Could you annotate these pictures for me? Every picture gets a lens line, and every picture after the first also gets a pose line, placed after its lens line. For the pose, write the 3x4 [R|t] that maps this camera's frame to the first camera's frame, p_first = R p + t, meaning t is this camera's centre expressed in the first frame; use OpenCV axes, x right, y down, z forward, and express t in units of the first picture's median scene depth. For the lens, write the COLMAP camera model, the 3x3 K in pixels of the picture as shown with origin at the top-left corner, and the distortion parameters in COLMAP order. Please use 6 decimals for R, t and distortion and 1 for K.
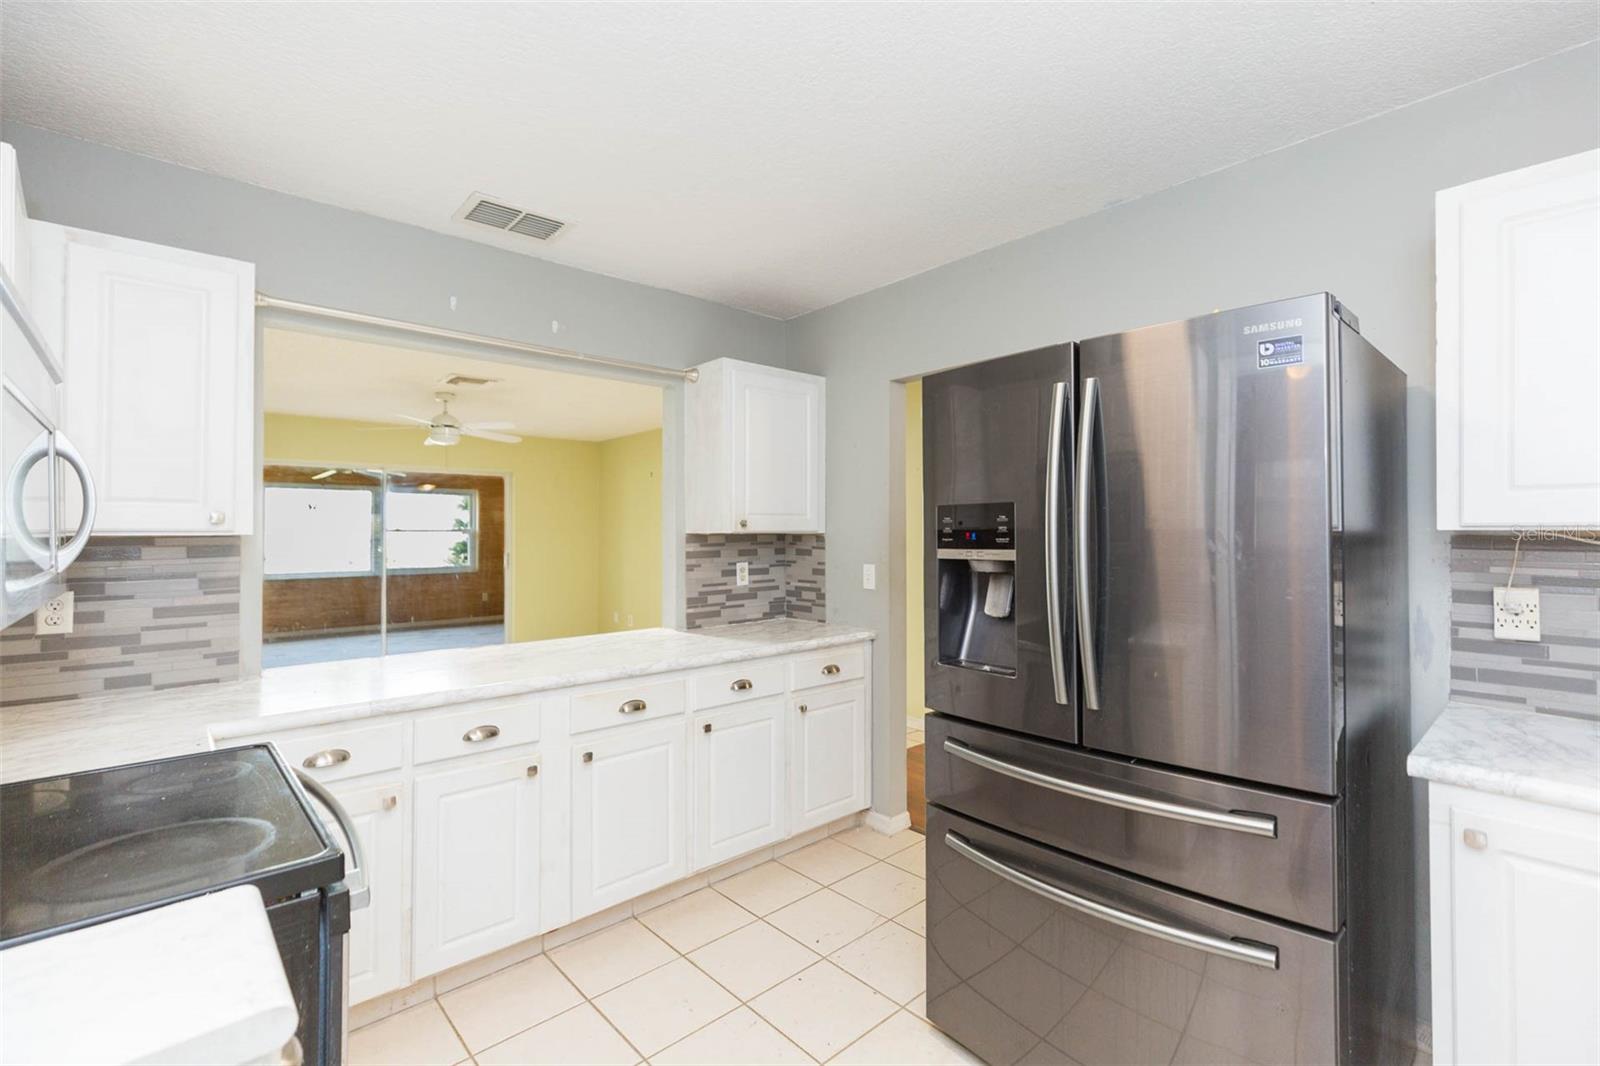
lens RADIAL K [[721.6, 0, 798.3], [0, 721.6, 531.2], [0, 0, 1]] dist [0.000447, -0.007257]
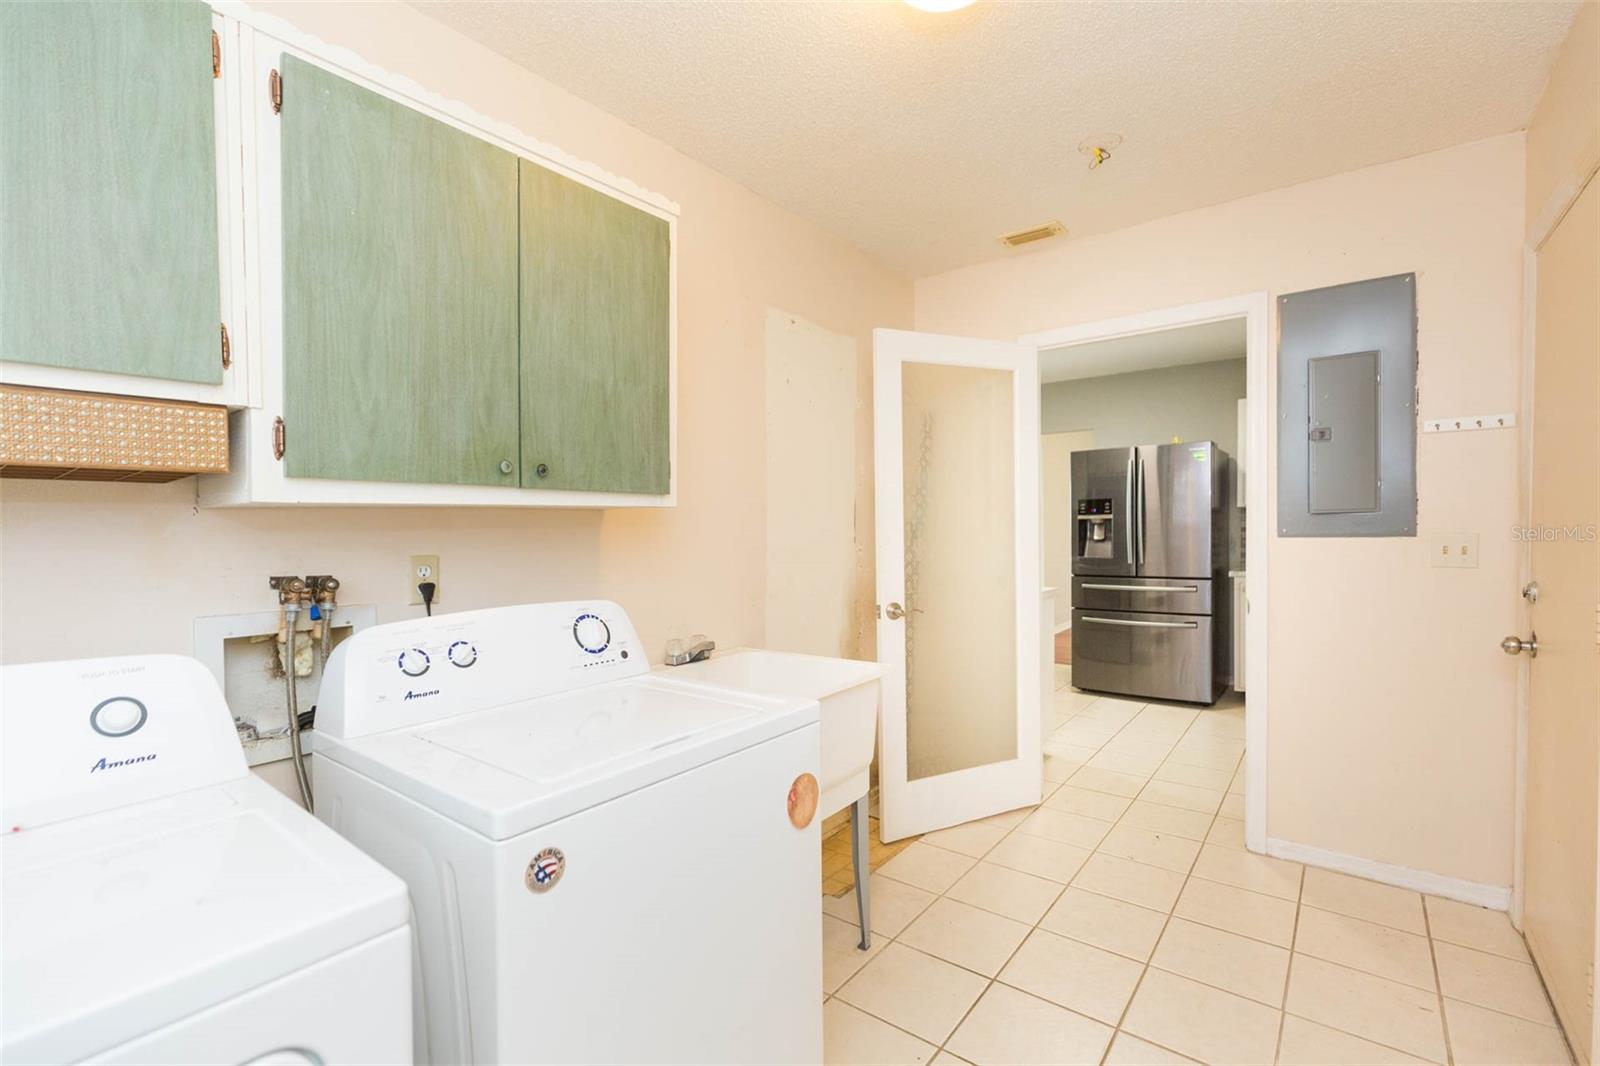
lens RADIAL K [[729.1, 0, 802.8], [0, 729.1, 544.5], [0, 0, 1]] dist [-0.000695, 0.000175]
pose [[0.983204, -0.004265, 0.182462, -1.196728], [-0.000830, 0.999612, 0.027835, 0.052750], [-0.182510, -0.027519, 0.982819, -1.372127]]
